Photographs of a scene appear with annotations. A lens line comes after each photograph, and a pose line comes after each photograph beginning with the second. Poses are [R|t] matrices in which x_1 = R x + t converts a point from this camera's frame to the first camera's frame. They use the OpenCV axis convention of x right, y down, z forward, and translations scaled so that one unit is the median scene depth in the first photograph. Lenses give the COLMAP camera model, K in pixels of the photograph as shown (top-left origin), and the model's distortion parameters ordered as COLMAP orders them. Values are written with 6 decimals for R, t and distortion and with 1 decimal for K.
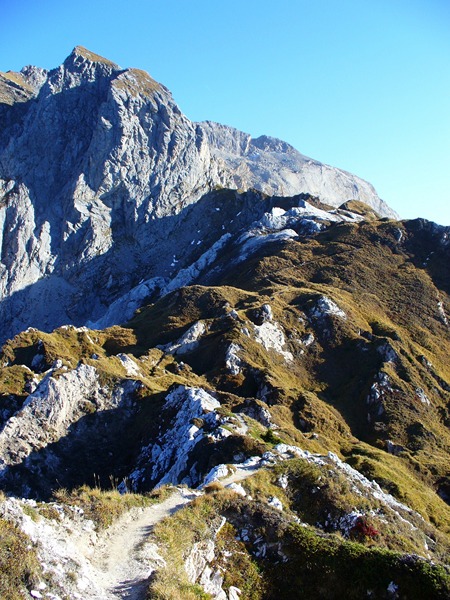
lens RADIAL K [[690.0, 0, 225.0], [0, 690.0, 300.0], [0, 0, 1]] dist [-0.306104, 0.458336]
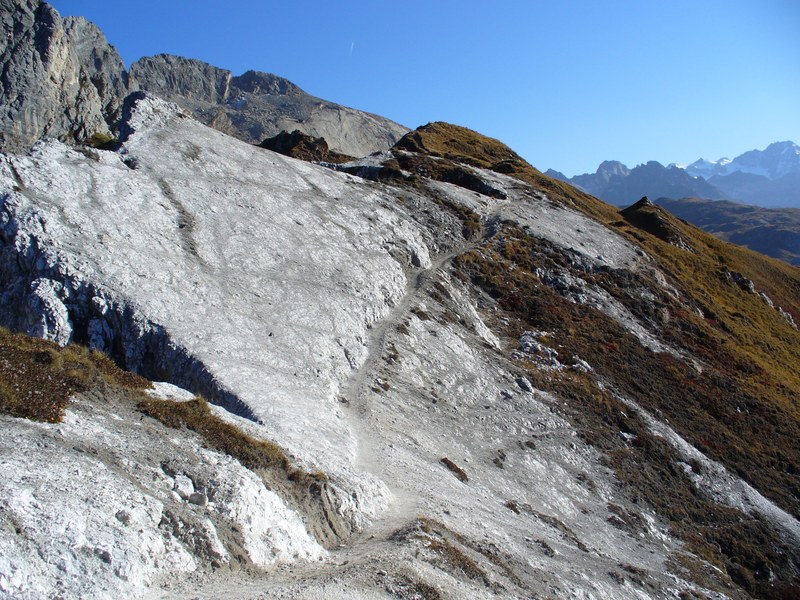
lens RADIAL K [[920.0, 0, 400.0], [0, 920.0, 300.0], [0, 0, 1]] dist [-0.306104, 0.458336]
pose [[0.978084, -0.095184, 0.185178, 0.016486], [0.094834, 0.995435, 0.010769, -0.013418], [-0.185357, 0.007028, 0.982646, 0.106558]]
